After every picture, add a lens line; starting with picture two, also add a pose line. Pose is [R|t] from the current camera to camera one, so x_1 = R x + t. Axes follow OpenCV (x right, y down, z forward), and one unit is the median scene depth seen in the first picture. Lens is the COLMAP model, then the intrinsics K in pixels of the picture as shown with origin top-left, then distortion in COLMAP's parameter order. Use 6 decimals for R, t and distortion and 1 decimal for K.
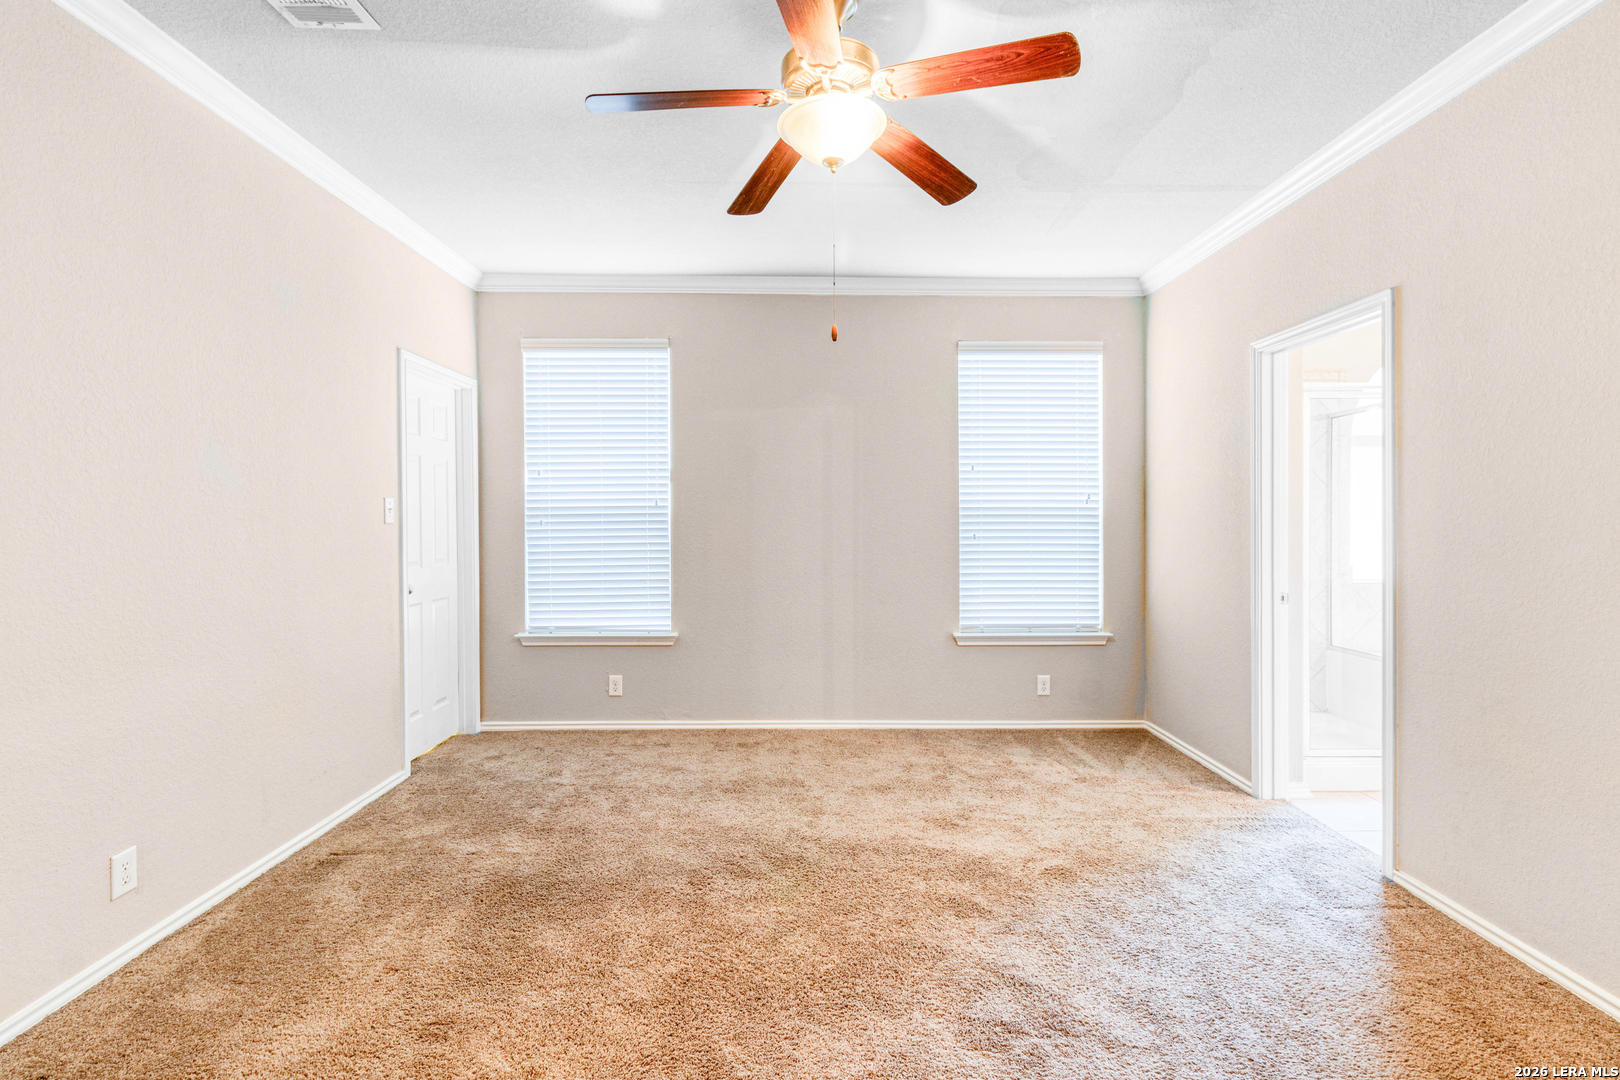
lens RADIAL K [[756.0, 0, 818.1], [0, 756.0, 516.4], [0, 0, 1]] dist [0.001570, -0.000602]
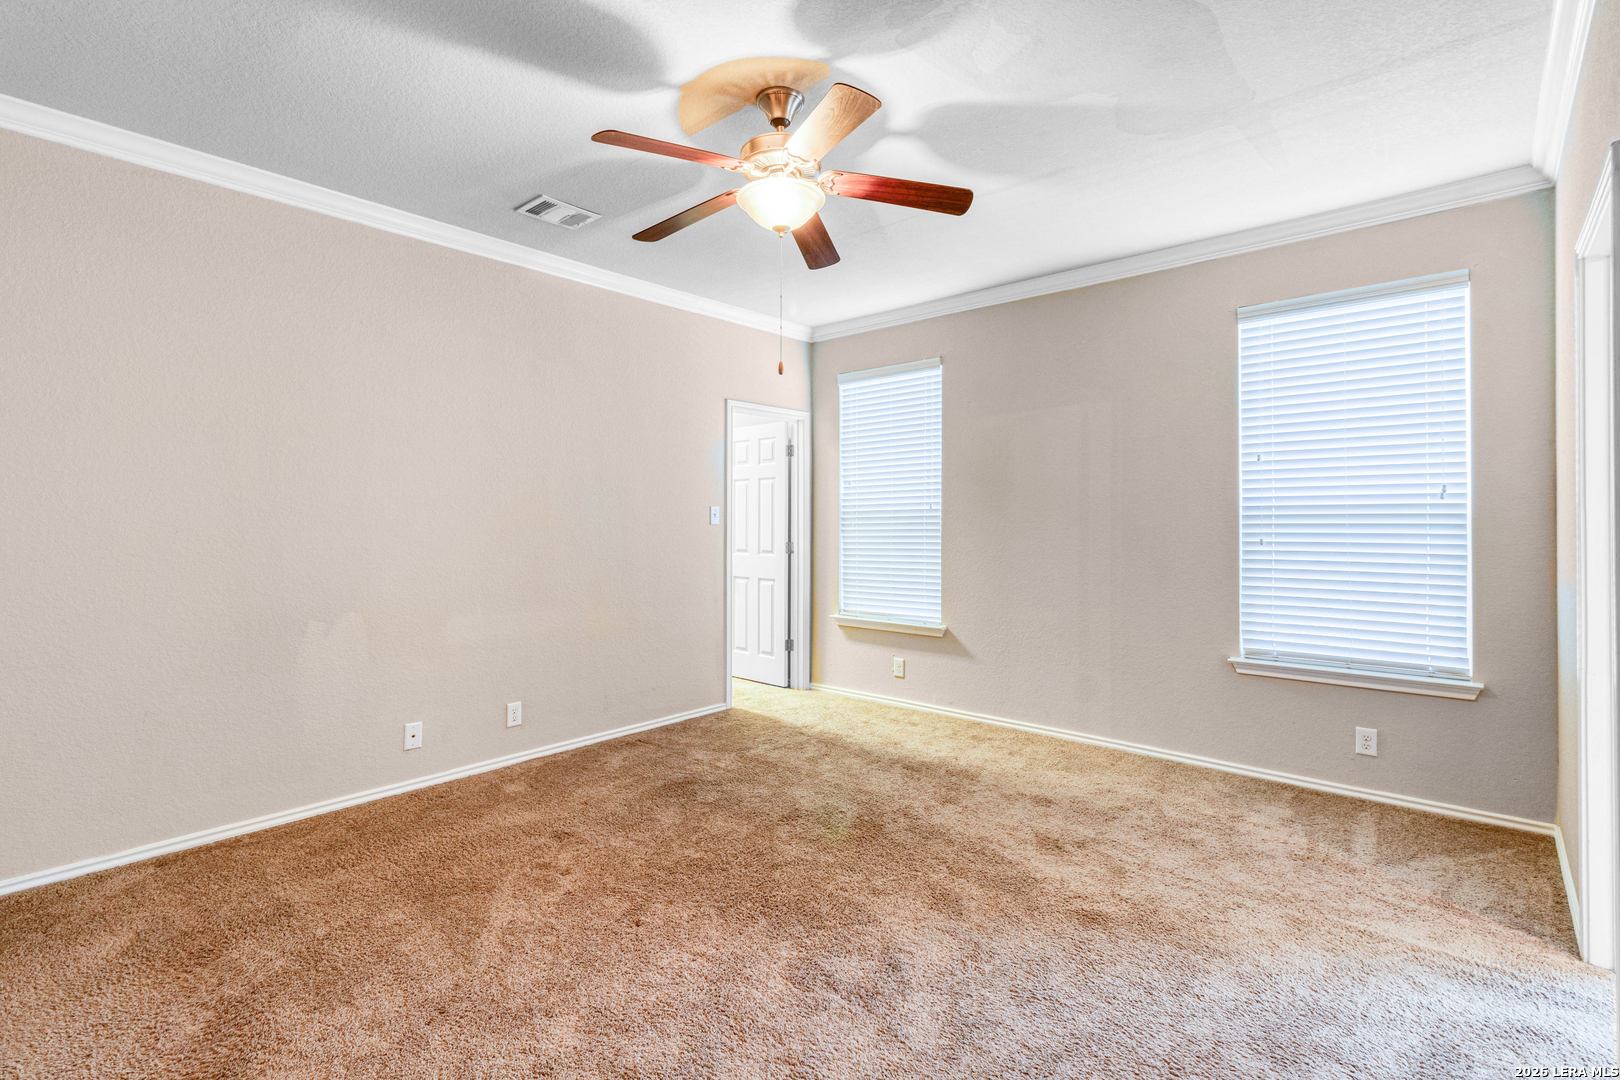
lens RADIAL K [[759.2, 0, 805.9], [0, 759.2, 498.7], [0, 0, 1]] dist [-0.000099, -0.000076]
pose [[0.729824, -0.022122, -0.683277, 0.505502], [0.002923, 0.999568, -0.029240, 0.003233], [0.683629, 0.019343, 0.729574, 0.078897]]
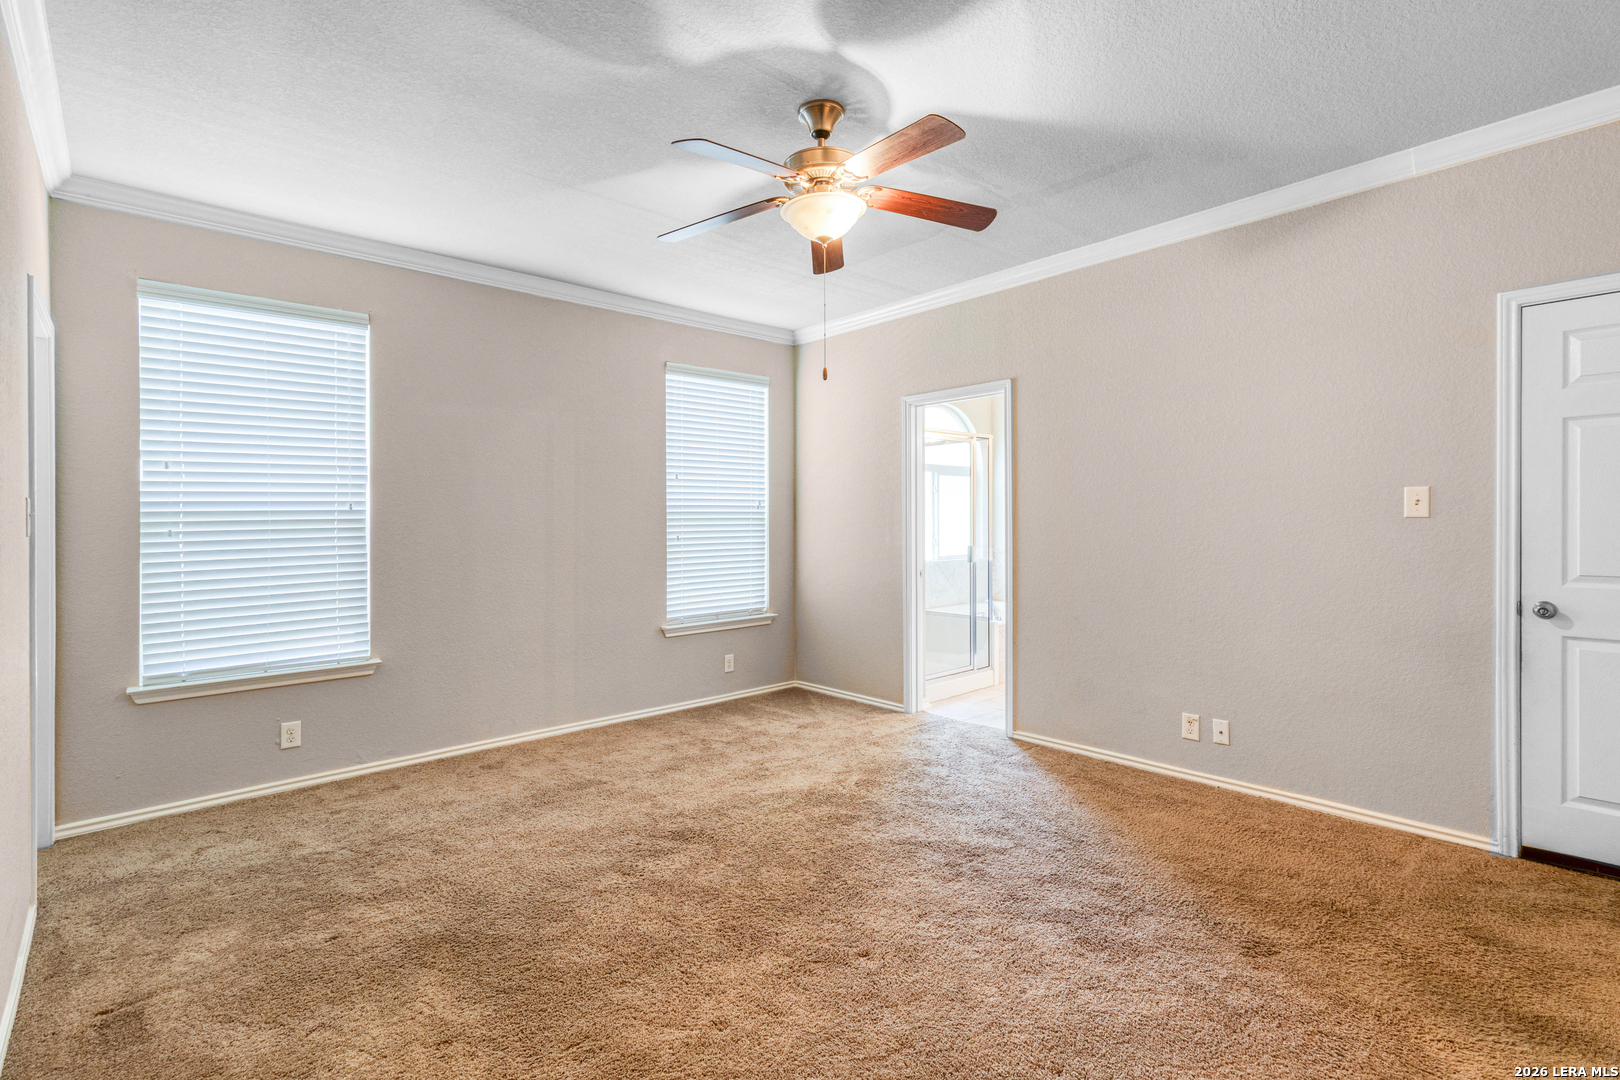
lens RADIAL K [[756.0, 0, 818.1], [0, 756.0, 516.4], [0, 0, 1]] dist [0.001570, -0.000602]
pose [[0.746860, -0.004361, 0.664967, -0.463995], [0.009215, 0.999950, -0.003792, 0.000933], [-0.664918, 0.008960, 0.746863, 0.034133]]
